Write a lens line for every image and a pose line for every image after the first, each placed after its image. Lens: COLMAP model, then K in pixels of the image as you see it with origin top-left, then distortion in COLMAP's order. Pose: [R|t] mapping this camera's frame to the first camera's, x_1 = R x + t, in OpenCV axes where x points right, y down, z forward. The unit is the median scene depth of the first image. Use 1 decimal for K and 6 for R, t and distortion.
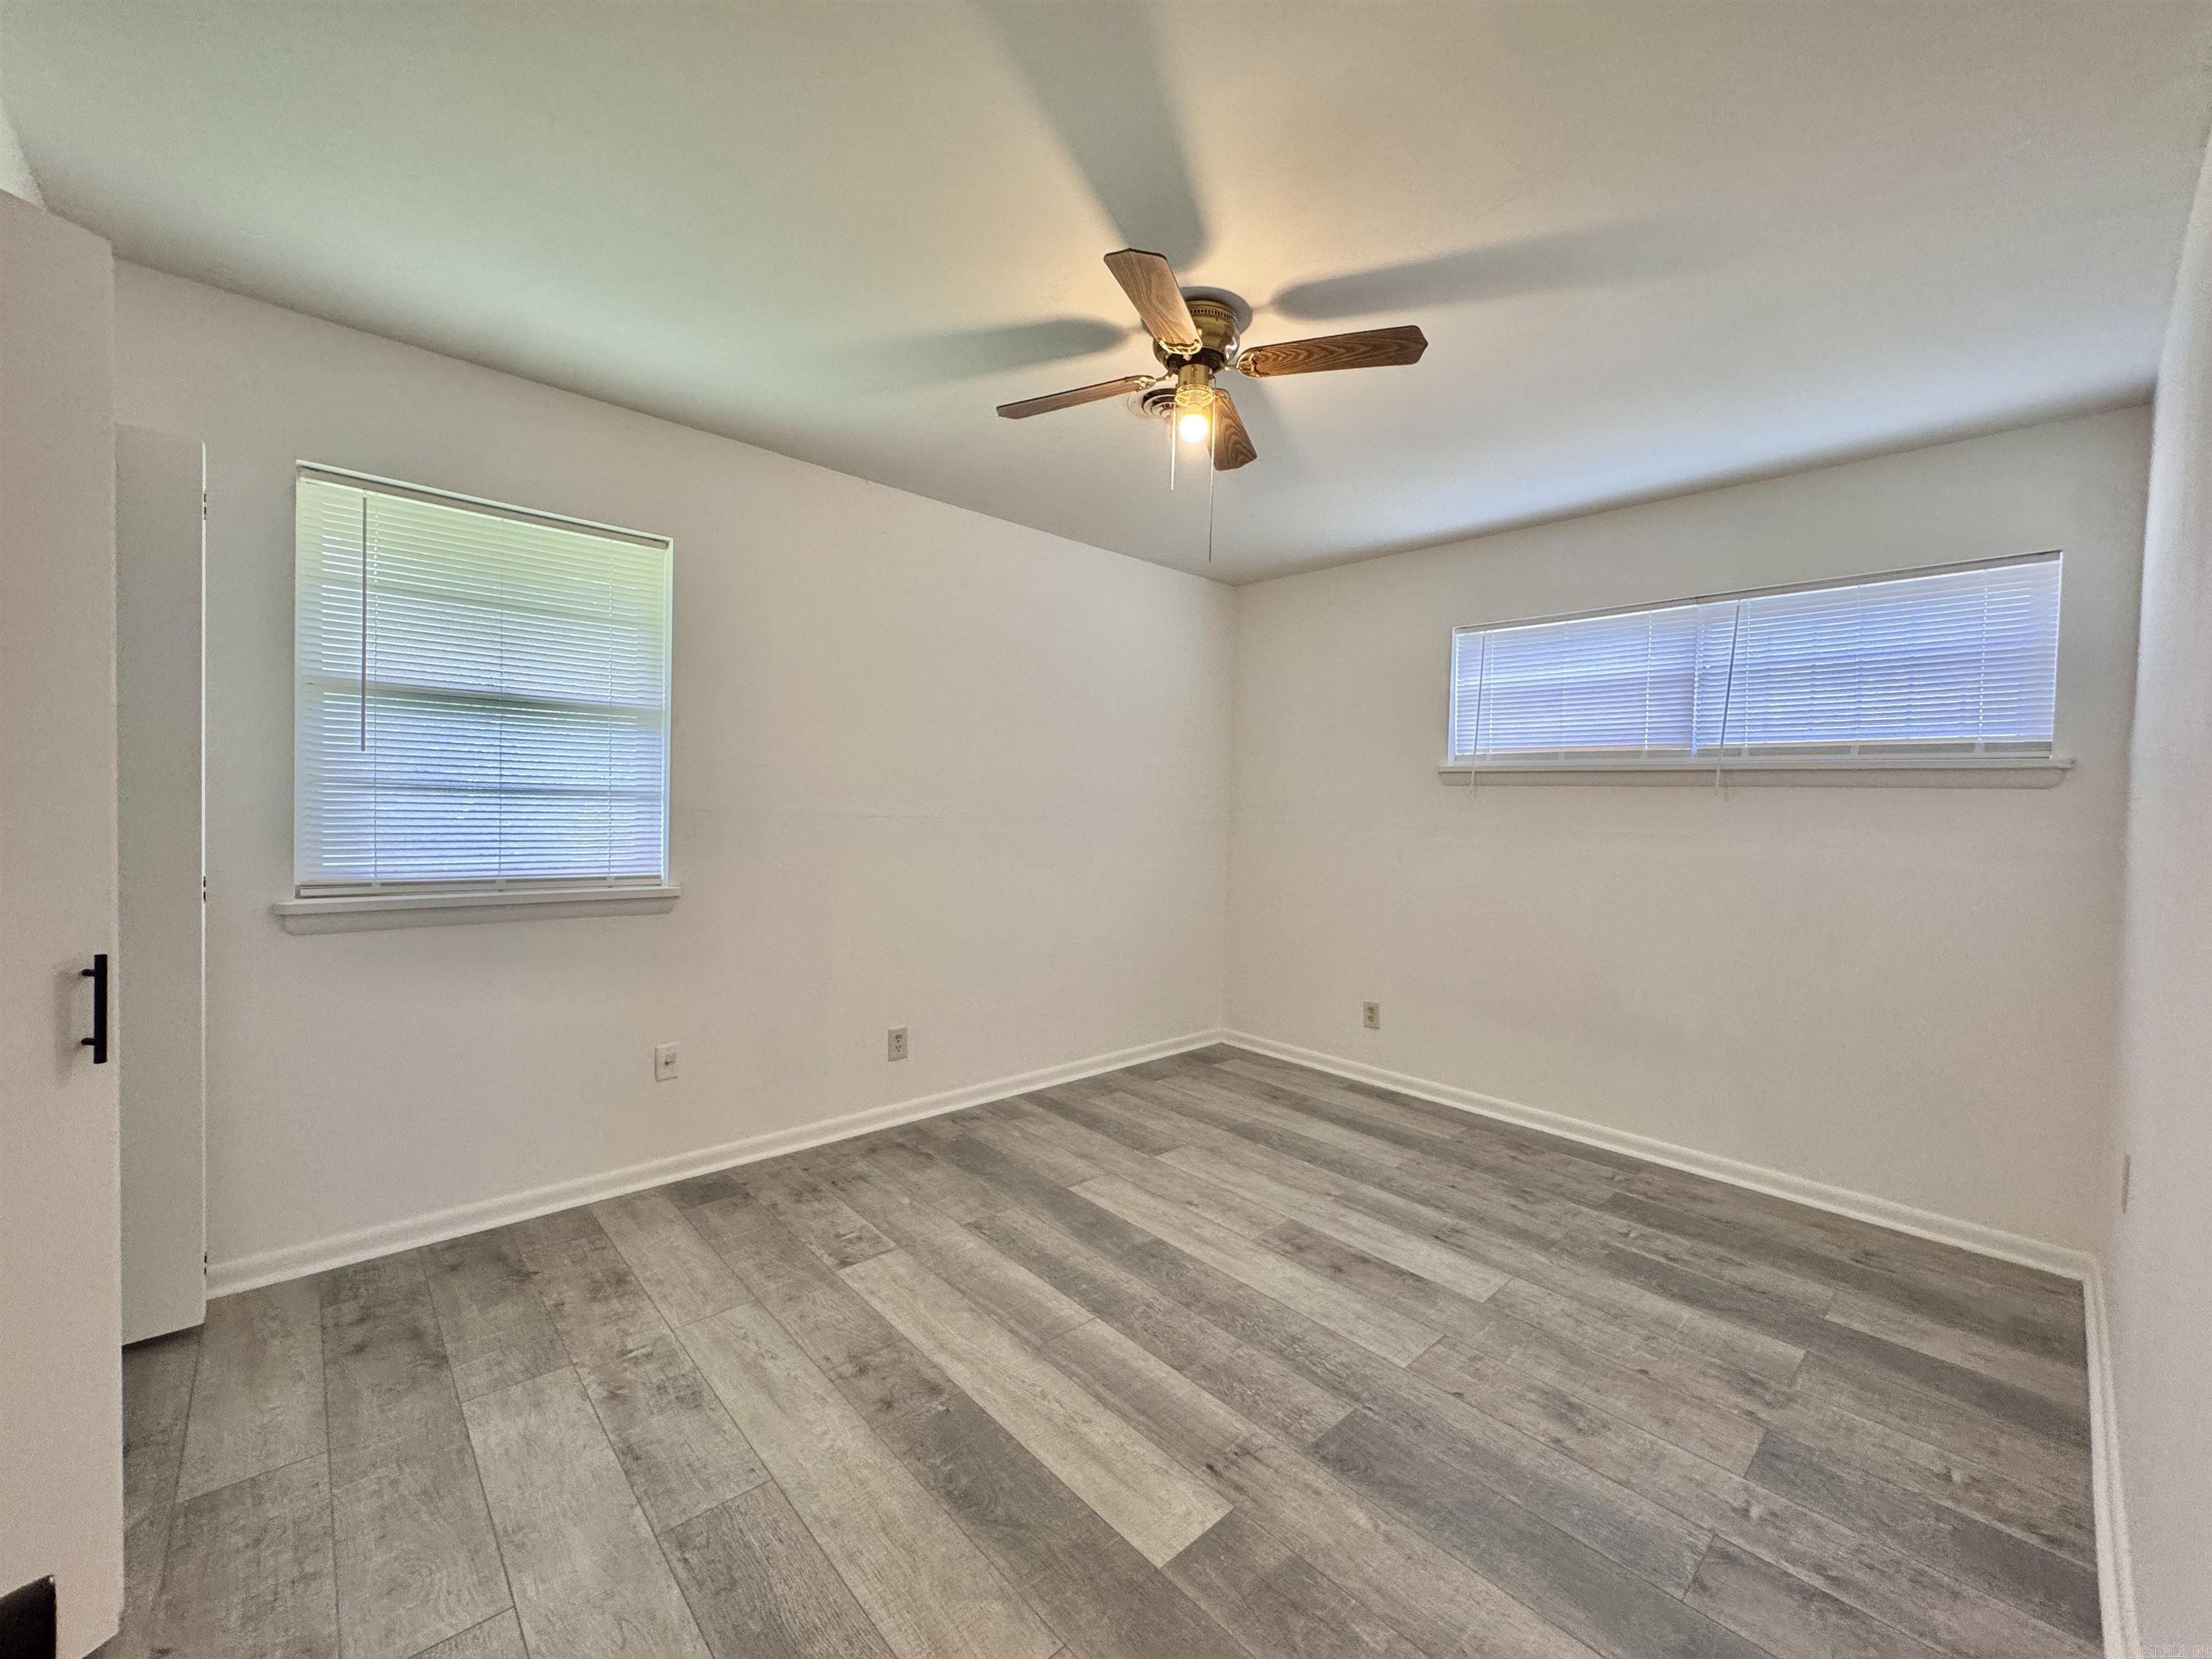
lens RADIAL K [[883.0, 0, 1106.0], [0, 883.0, 829.5], [0, 0, 1]] dist [-0.001647, -0.000070]
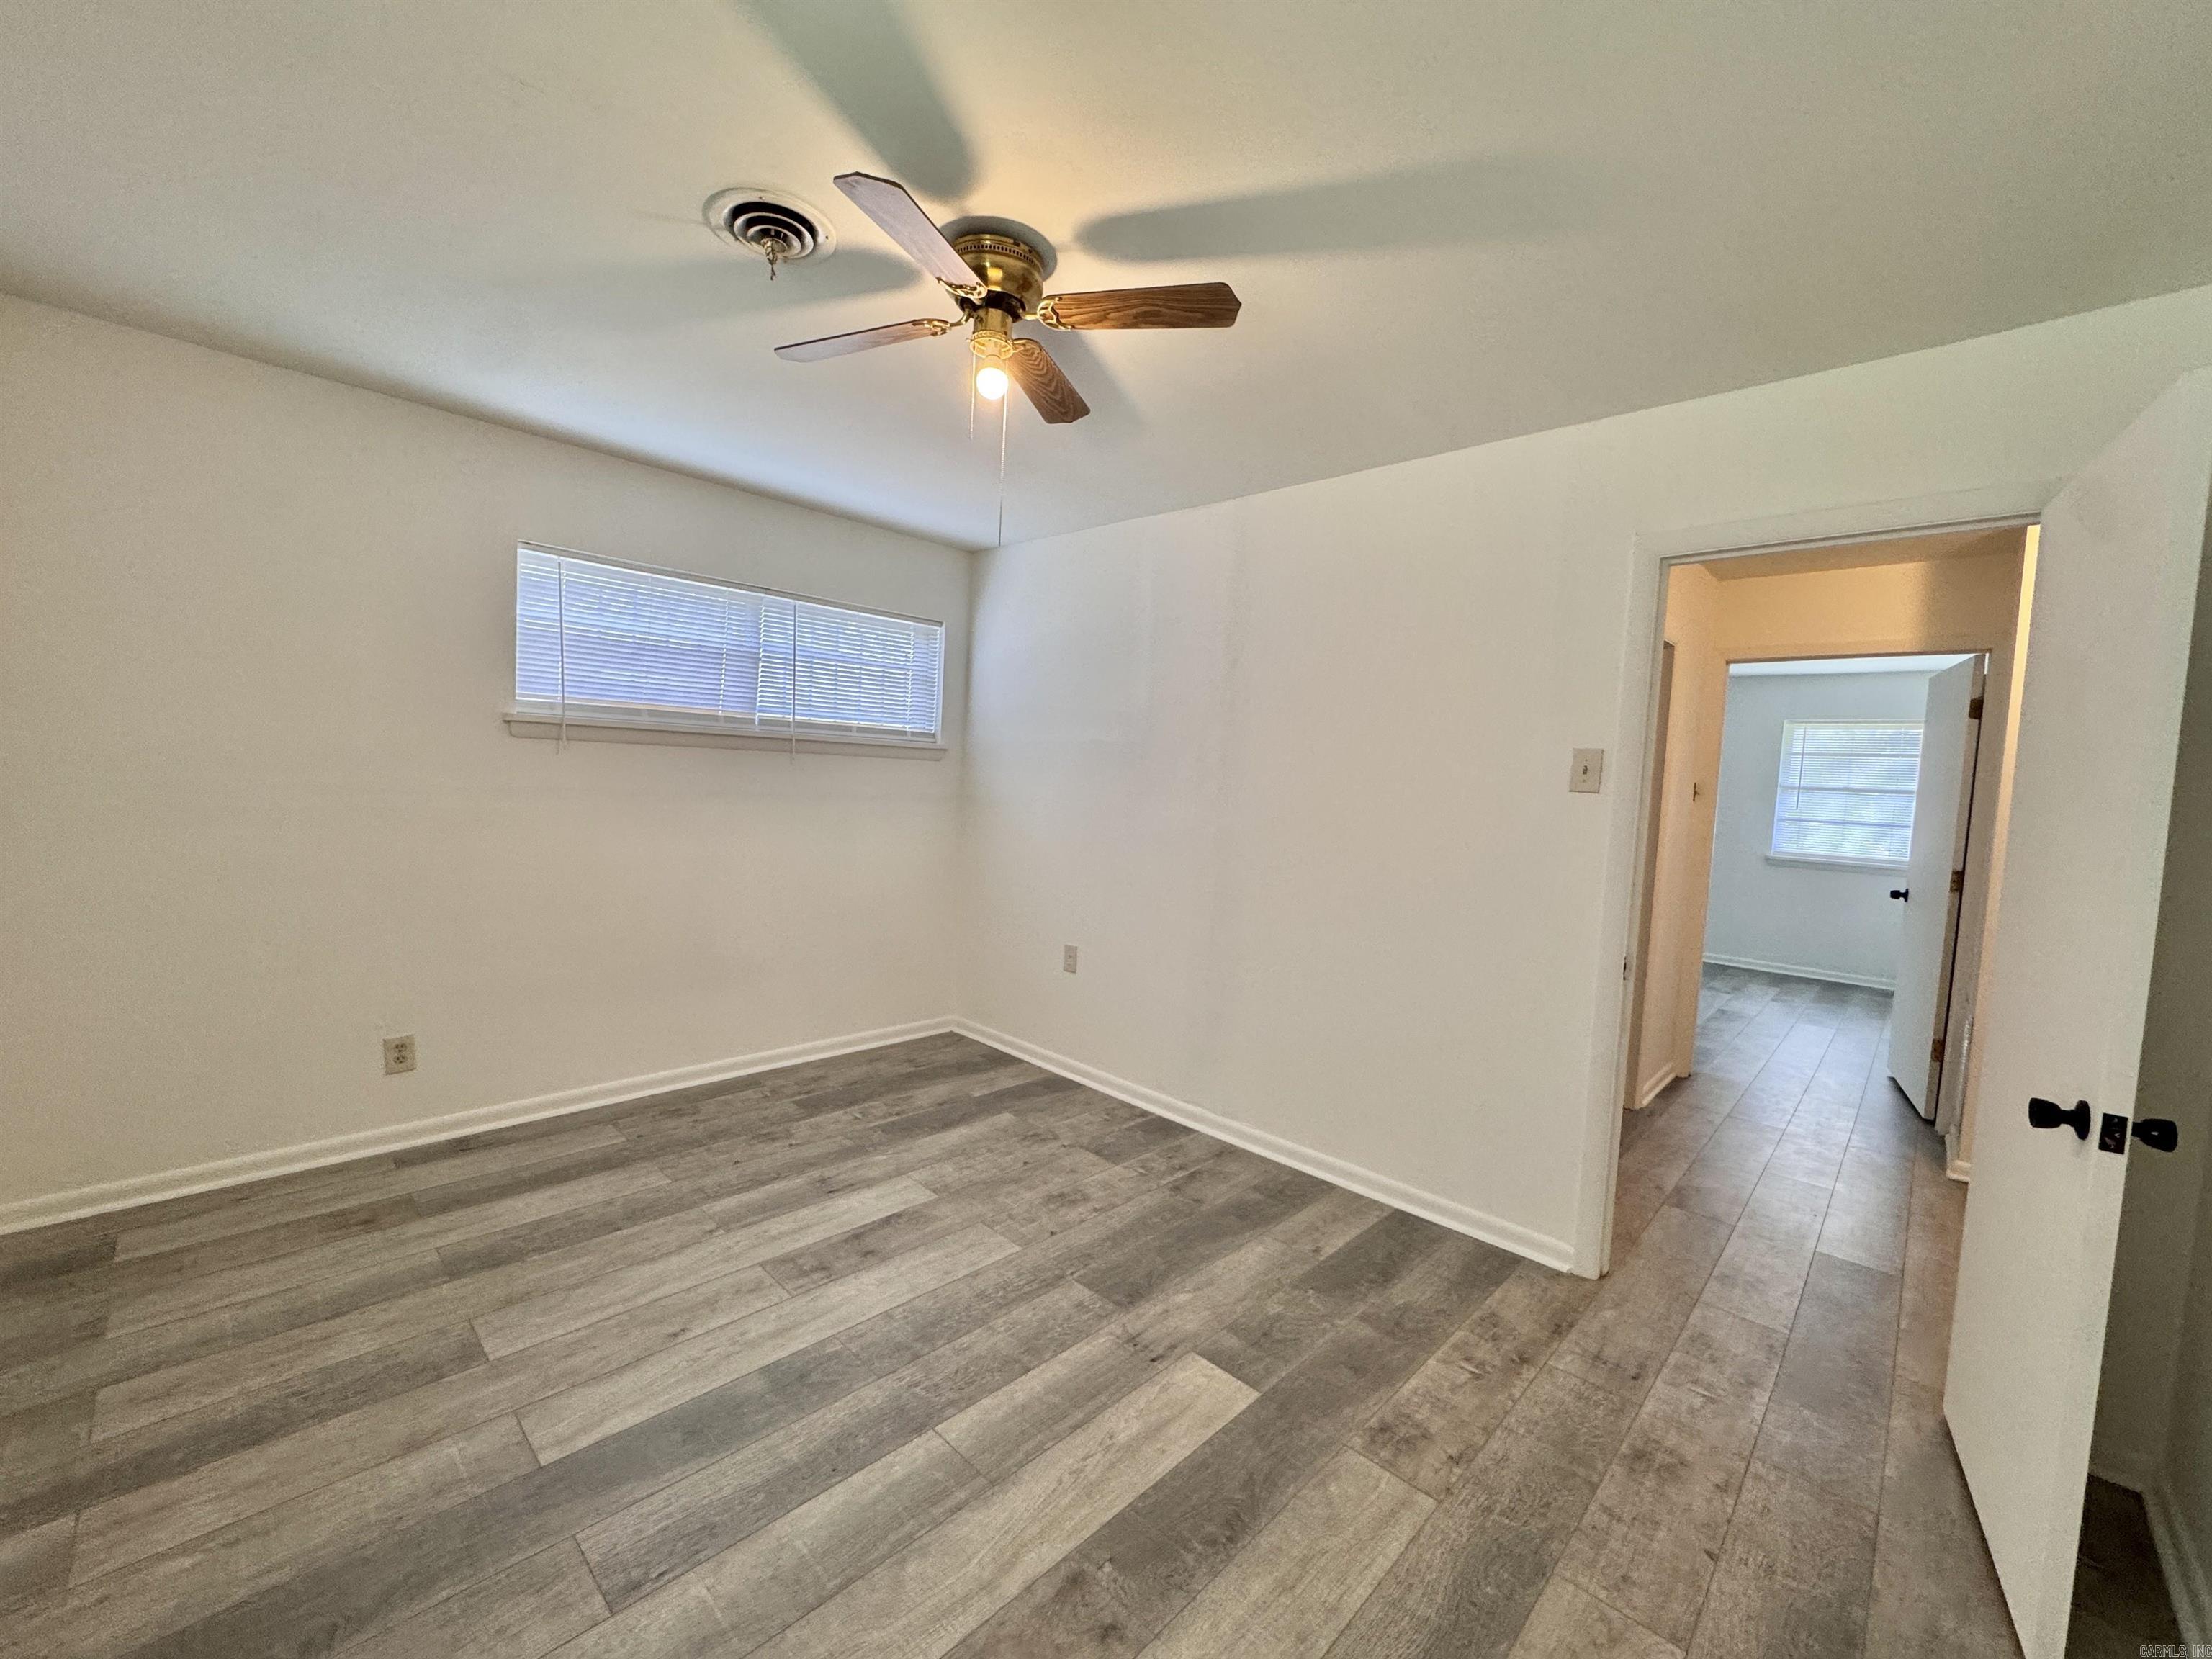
lens RADIAL K [[883.0, 0, 1106.0], [0, 883.0, 829.5], [0, 0, 1]] dist [-0.001647, -0.000070]
pose [[-0.056778, -0.090880, 0.994242, -0.677906], [-0.022054, 0.995720, 0.089756, -0.075373], [-0.998143, -0.016831, -0.058539, 0.762784]]
